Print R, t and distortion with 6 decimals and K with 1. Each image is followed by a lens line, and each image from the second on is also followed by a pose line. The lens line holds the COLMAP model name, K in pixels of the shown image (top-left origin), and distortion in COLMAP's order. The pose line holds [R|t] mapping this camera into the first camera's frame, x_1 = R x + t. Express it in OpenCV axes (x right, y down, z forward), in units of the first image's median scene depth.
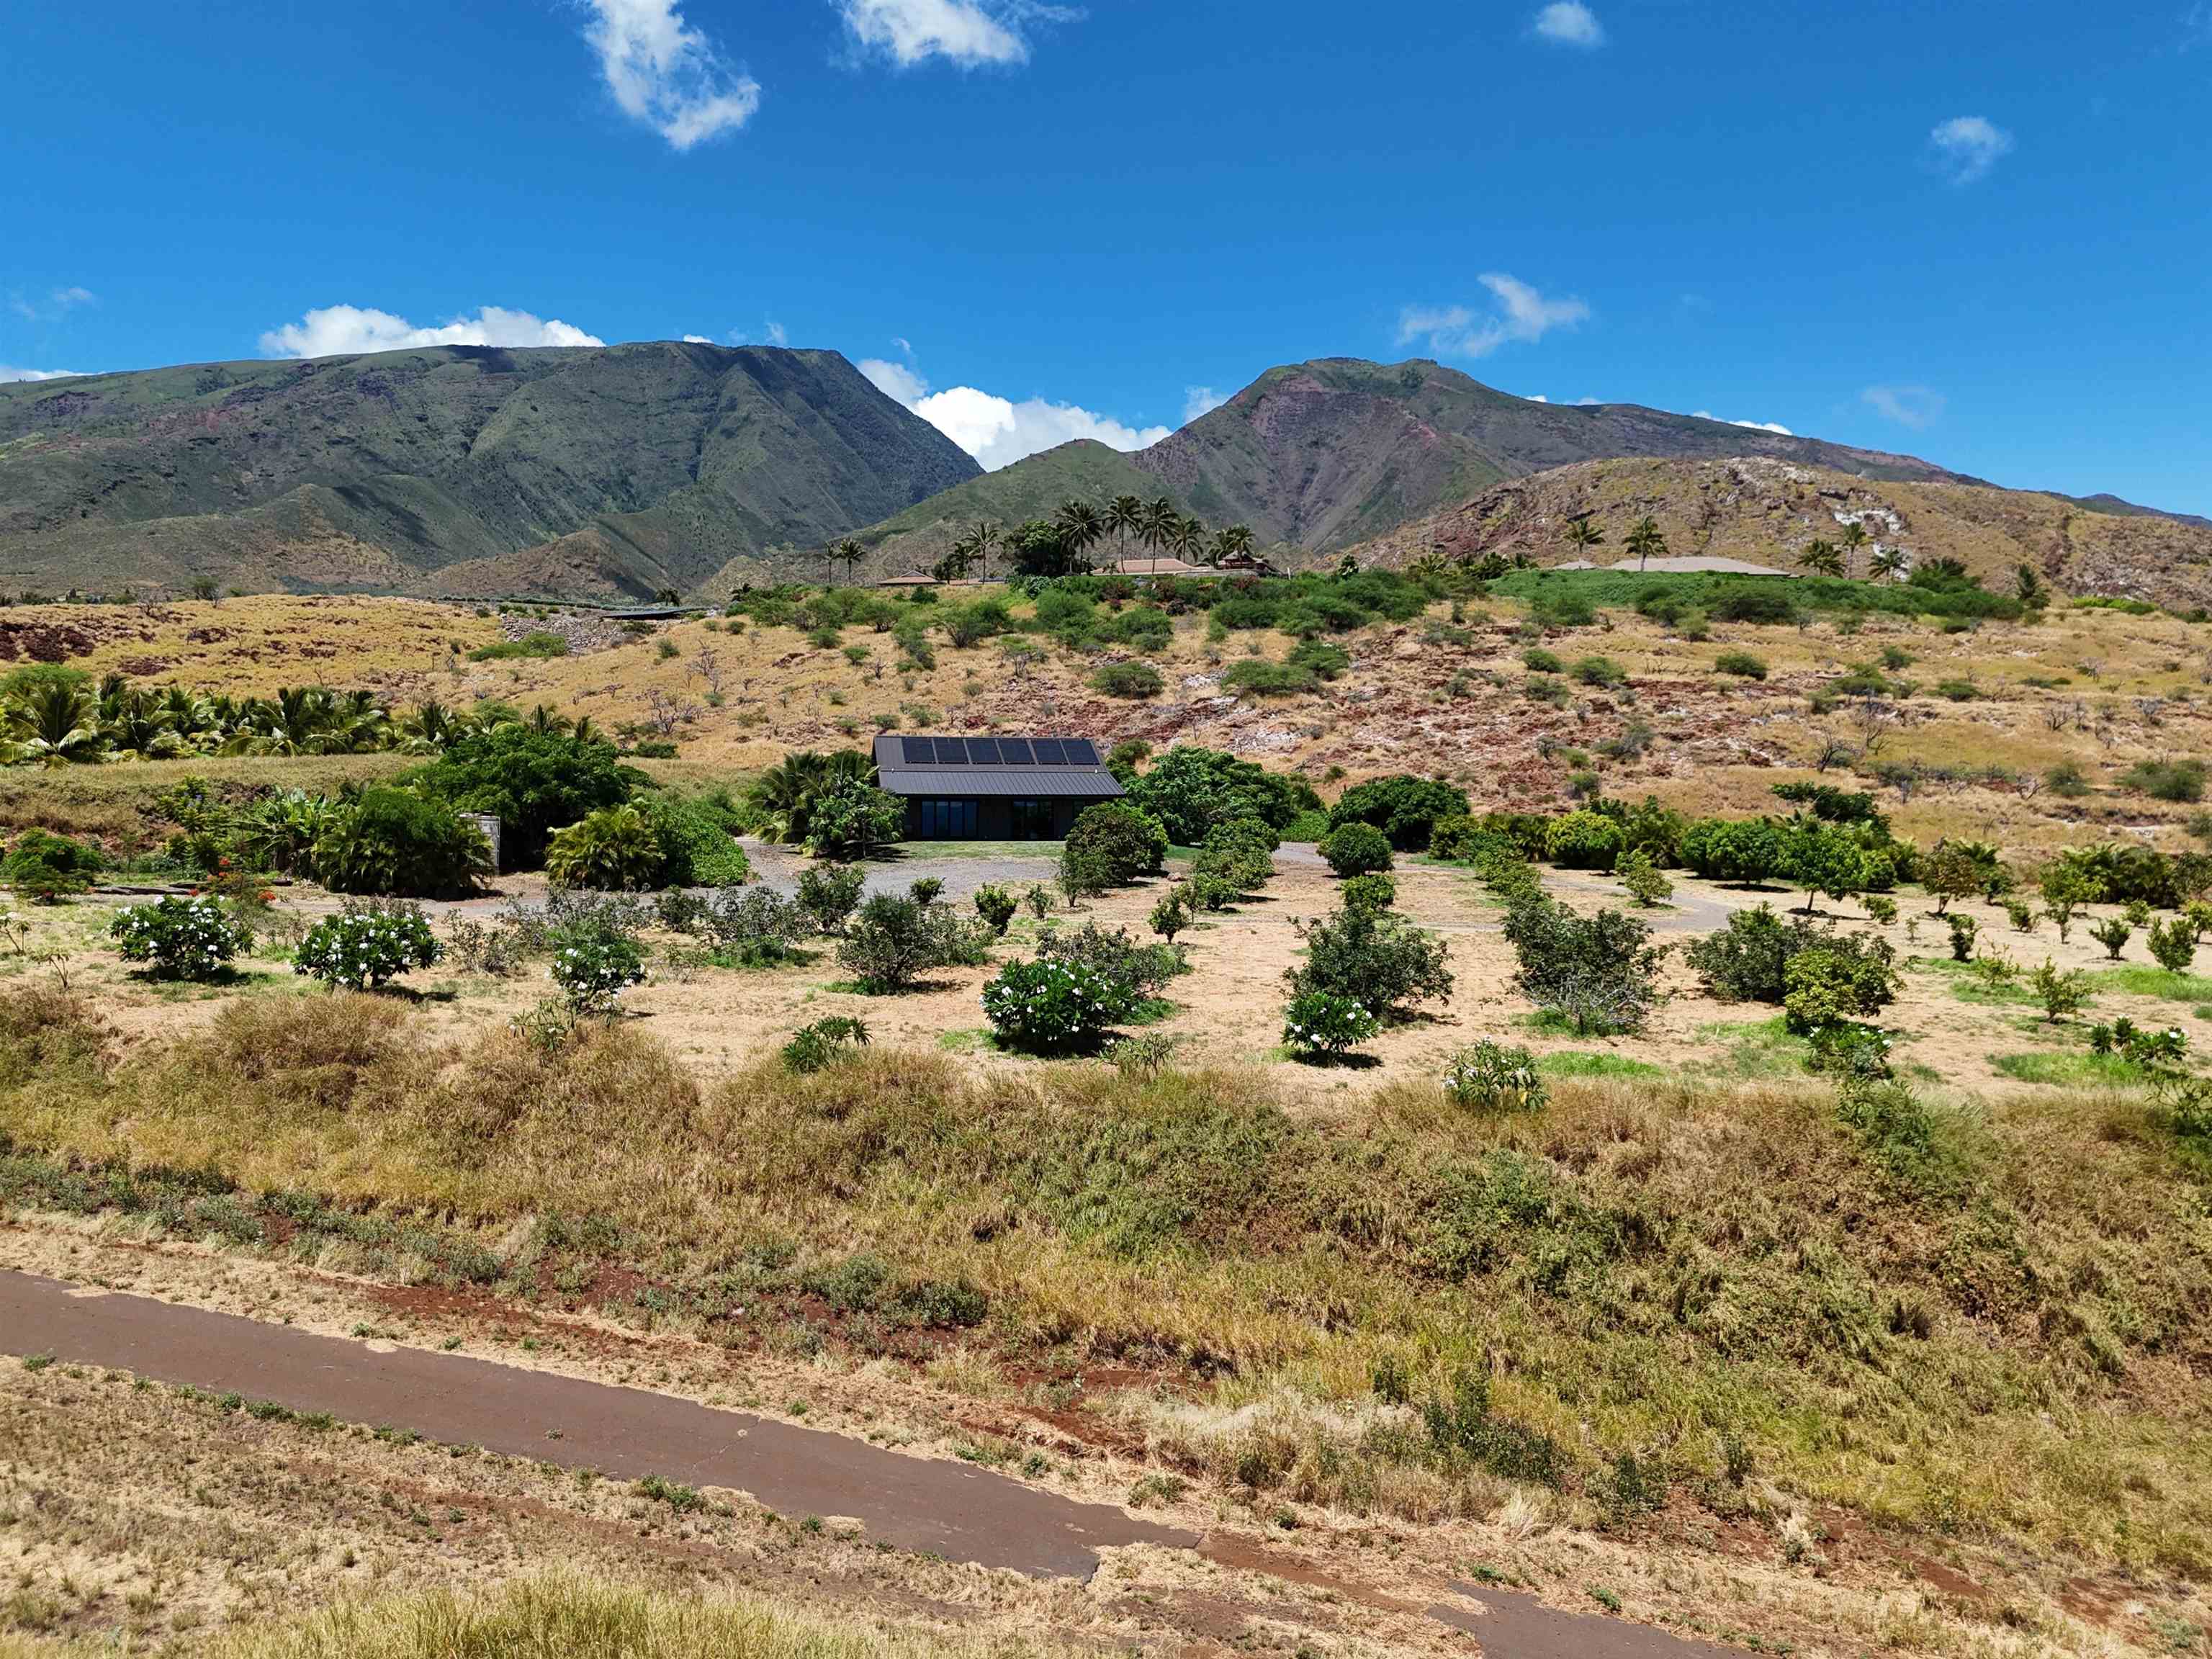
lens RADIAL K [[1620.3, 0, 1106.0], [0, 1620.3, 829.5], [0, 0, 1]] dist [0.012914, -0.003224]
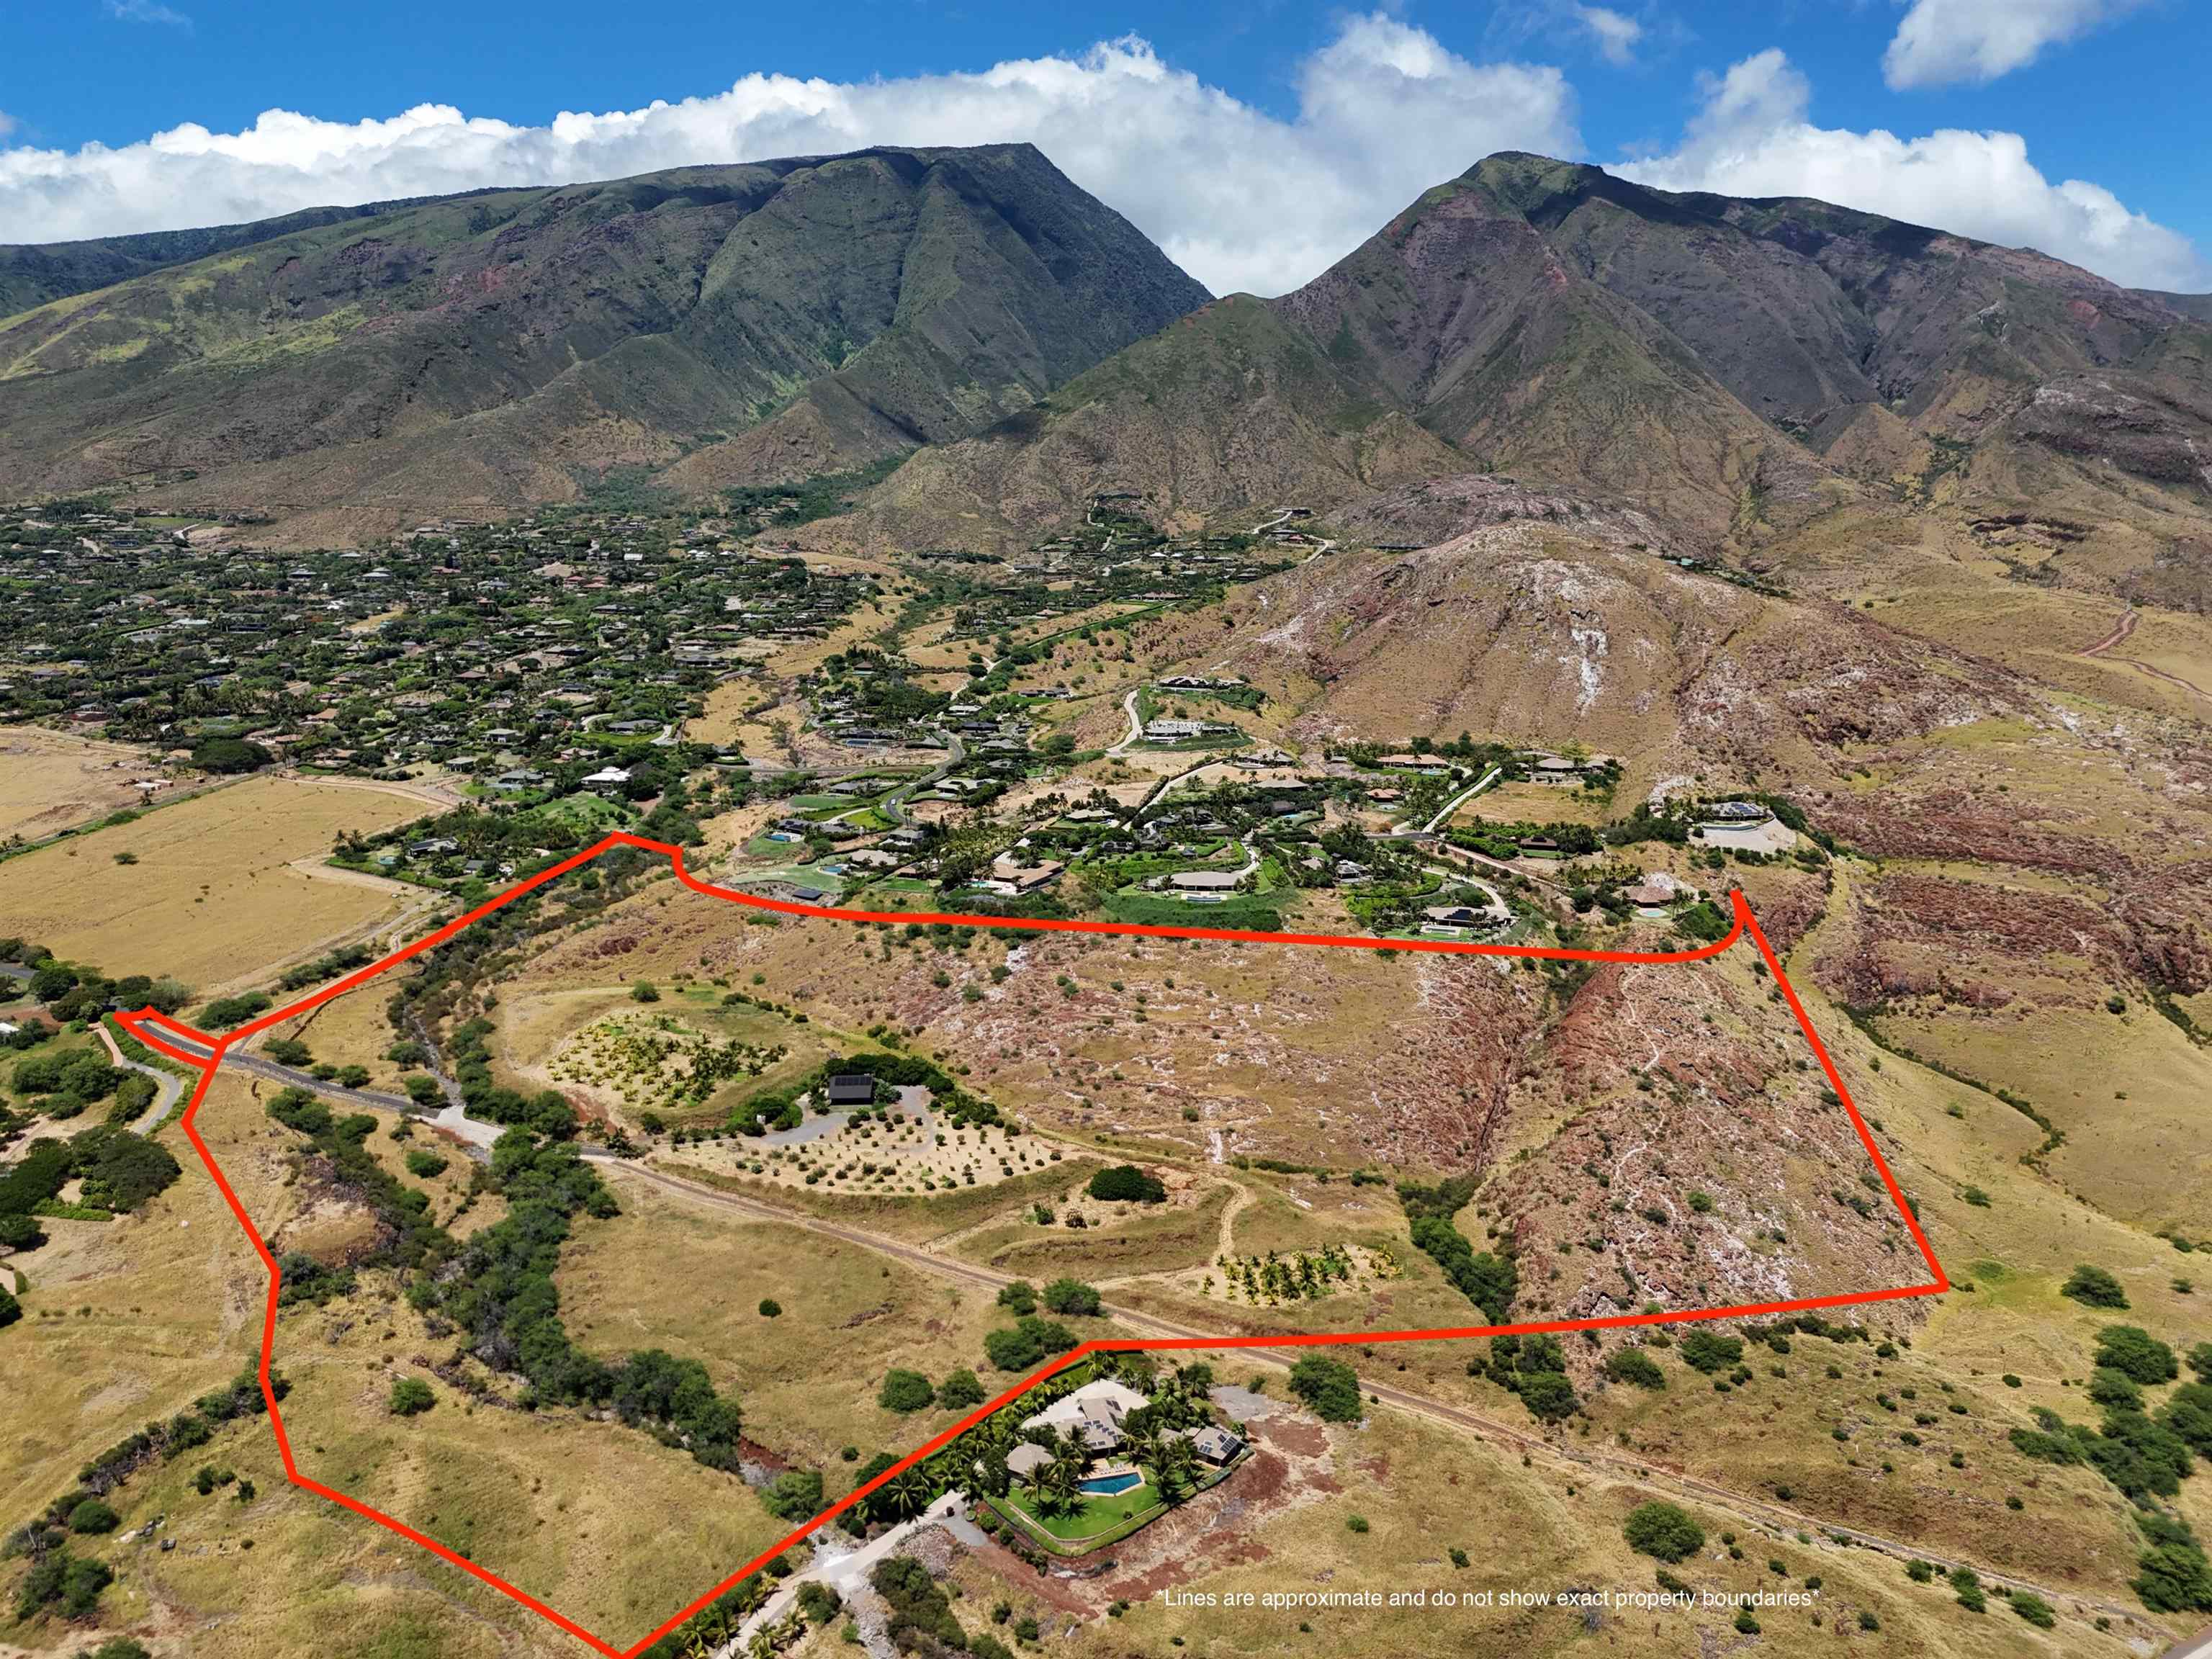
lens RADIAL K [[1620.3, 0, 1106.0], [0, 1620.3, 829.5], [0, 0, 1]] dist [0.012914, -0.003224]
pose [[0.991015, 0.029856, -0.130373, 0.047954], [-0.007417, 0.985535, 0.169312, -0.058984], [0.133542, -0.166824, 0.976901, -0.134057]]
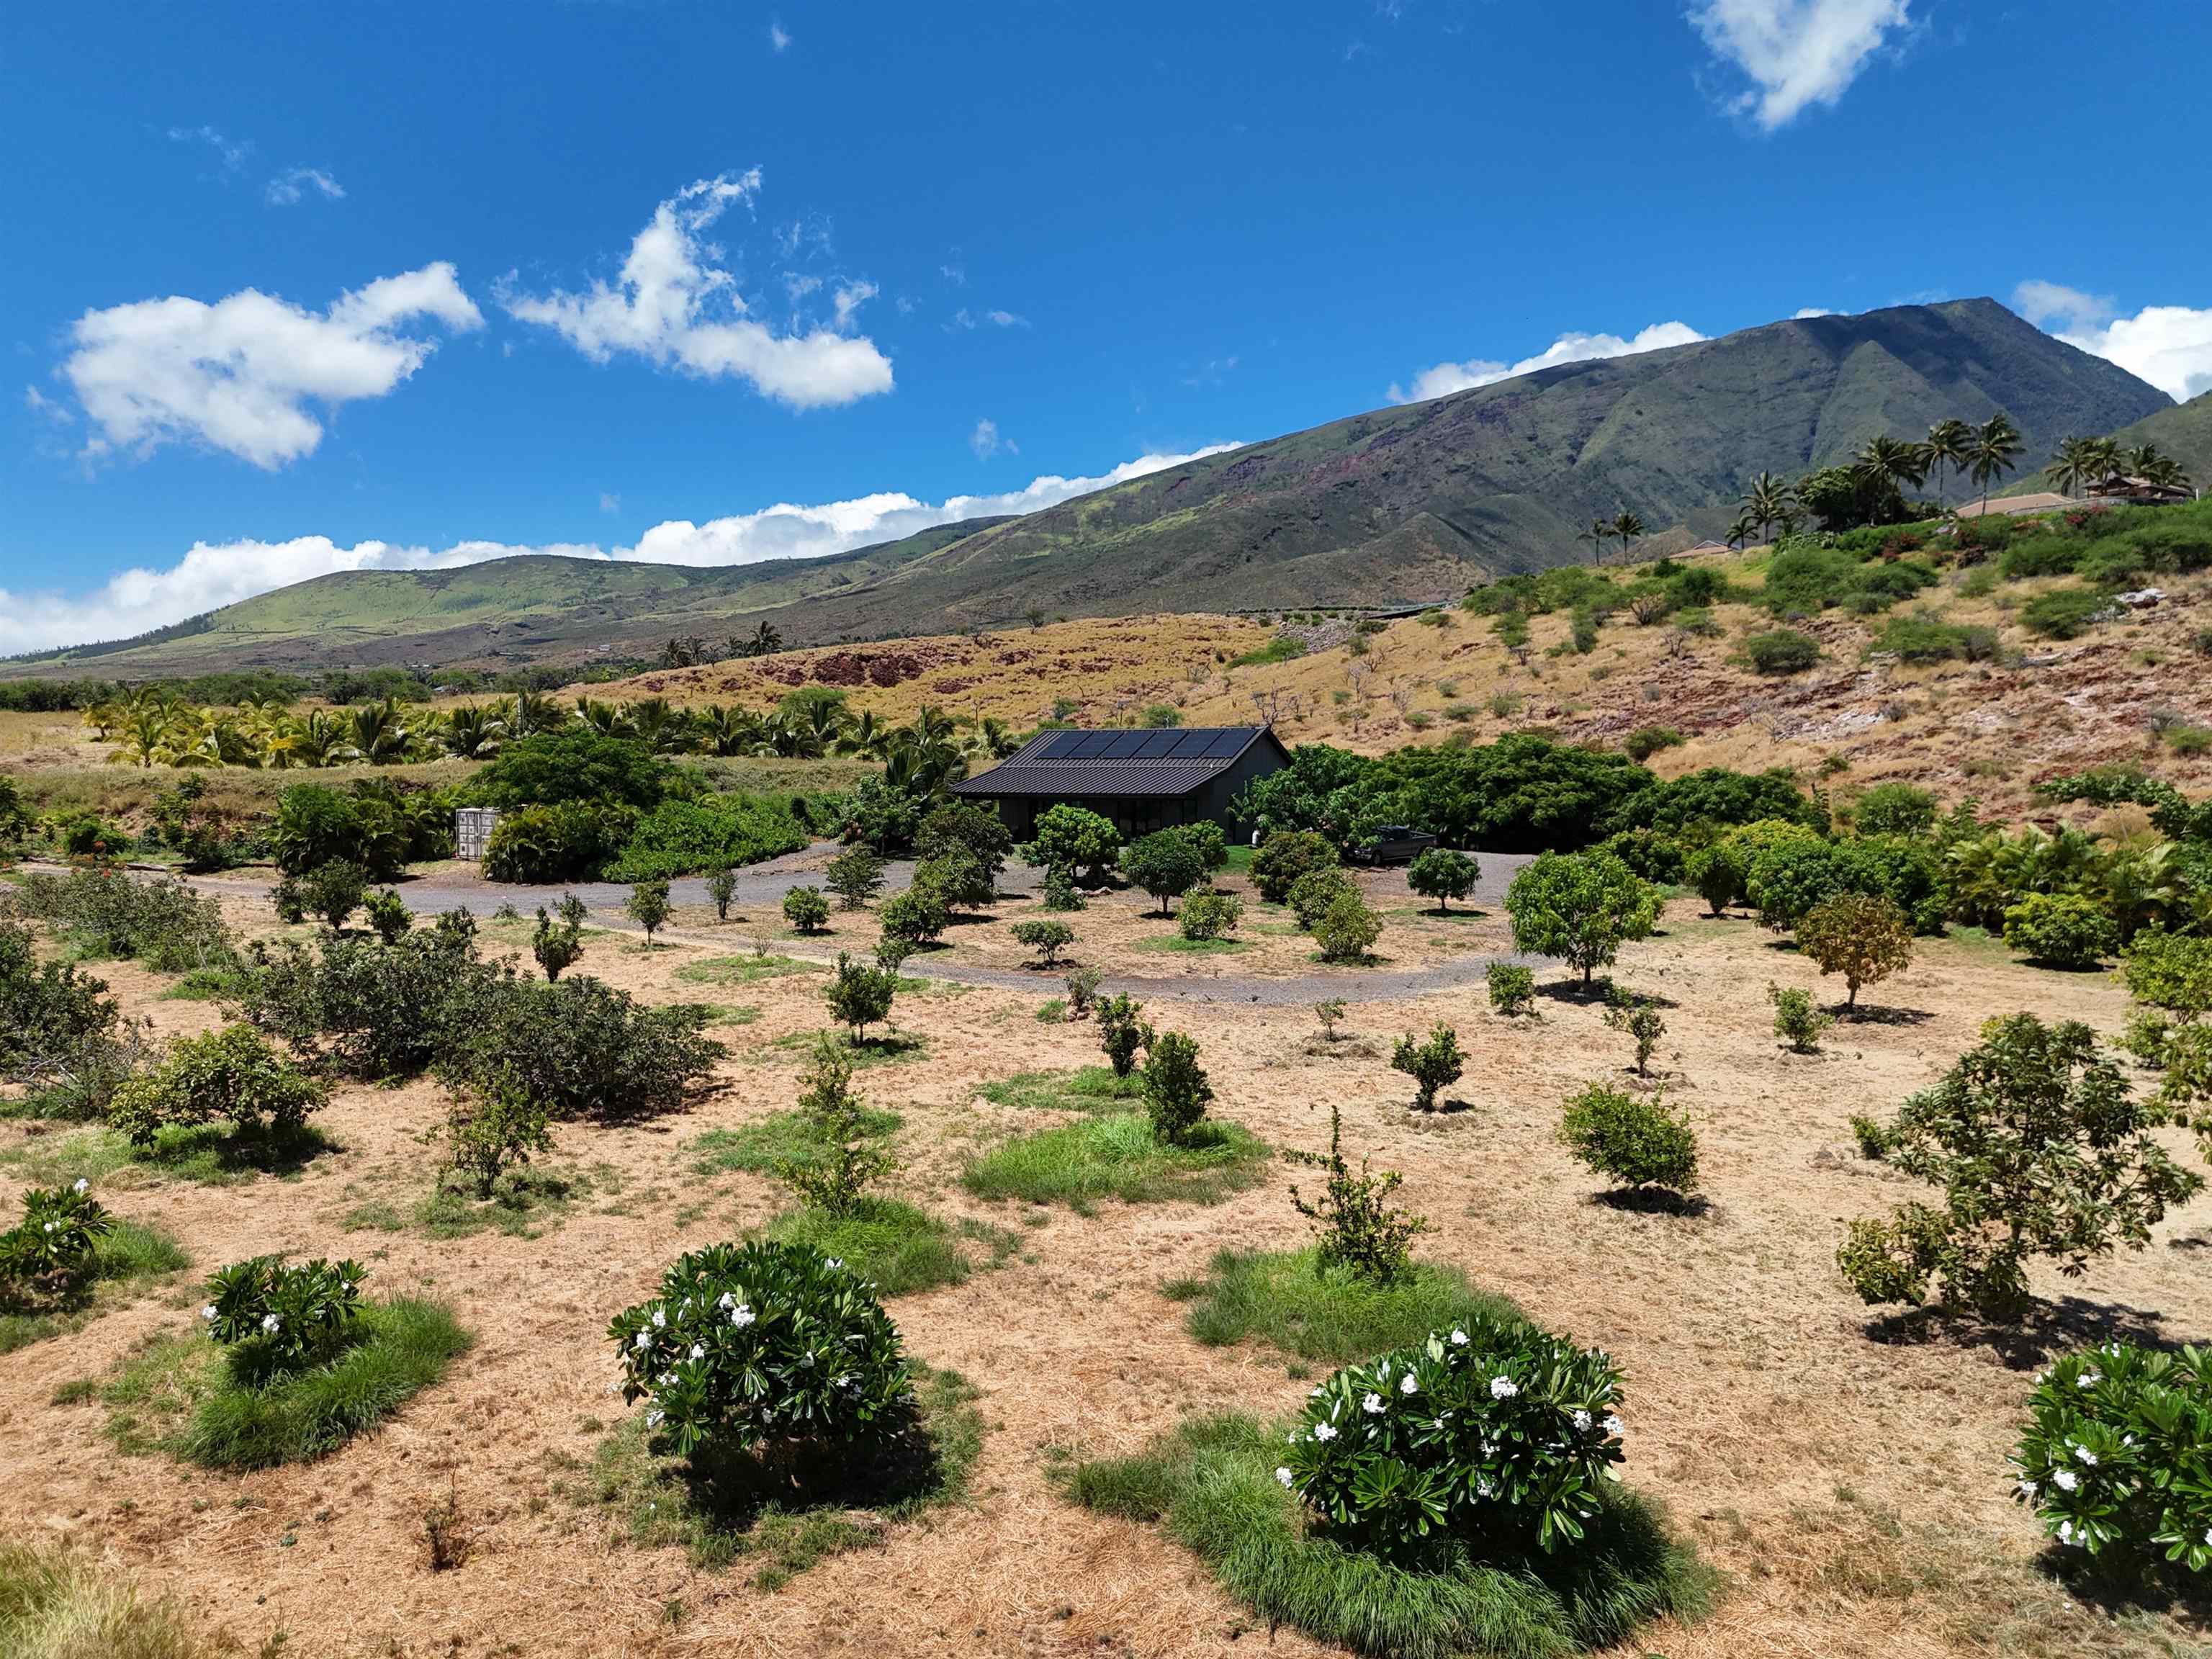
lens RADIAL K [[1620.3, 0, 1106.0], [0, 1620.3, 829.5], [0, 0, 1]] dist [0.012914, -0.003224]
pose [[0.784908, 0.014523, -0.619442, 0.016325], [-0.015512, 0.999873, 0.003787, -0.000180], [0.619418, 0.006637, 0.785033, 0.010322]]
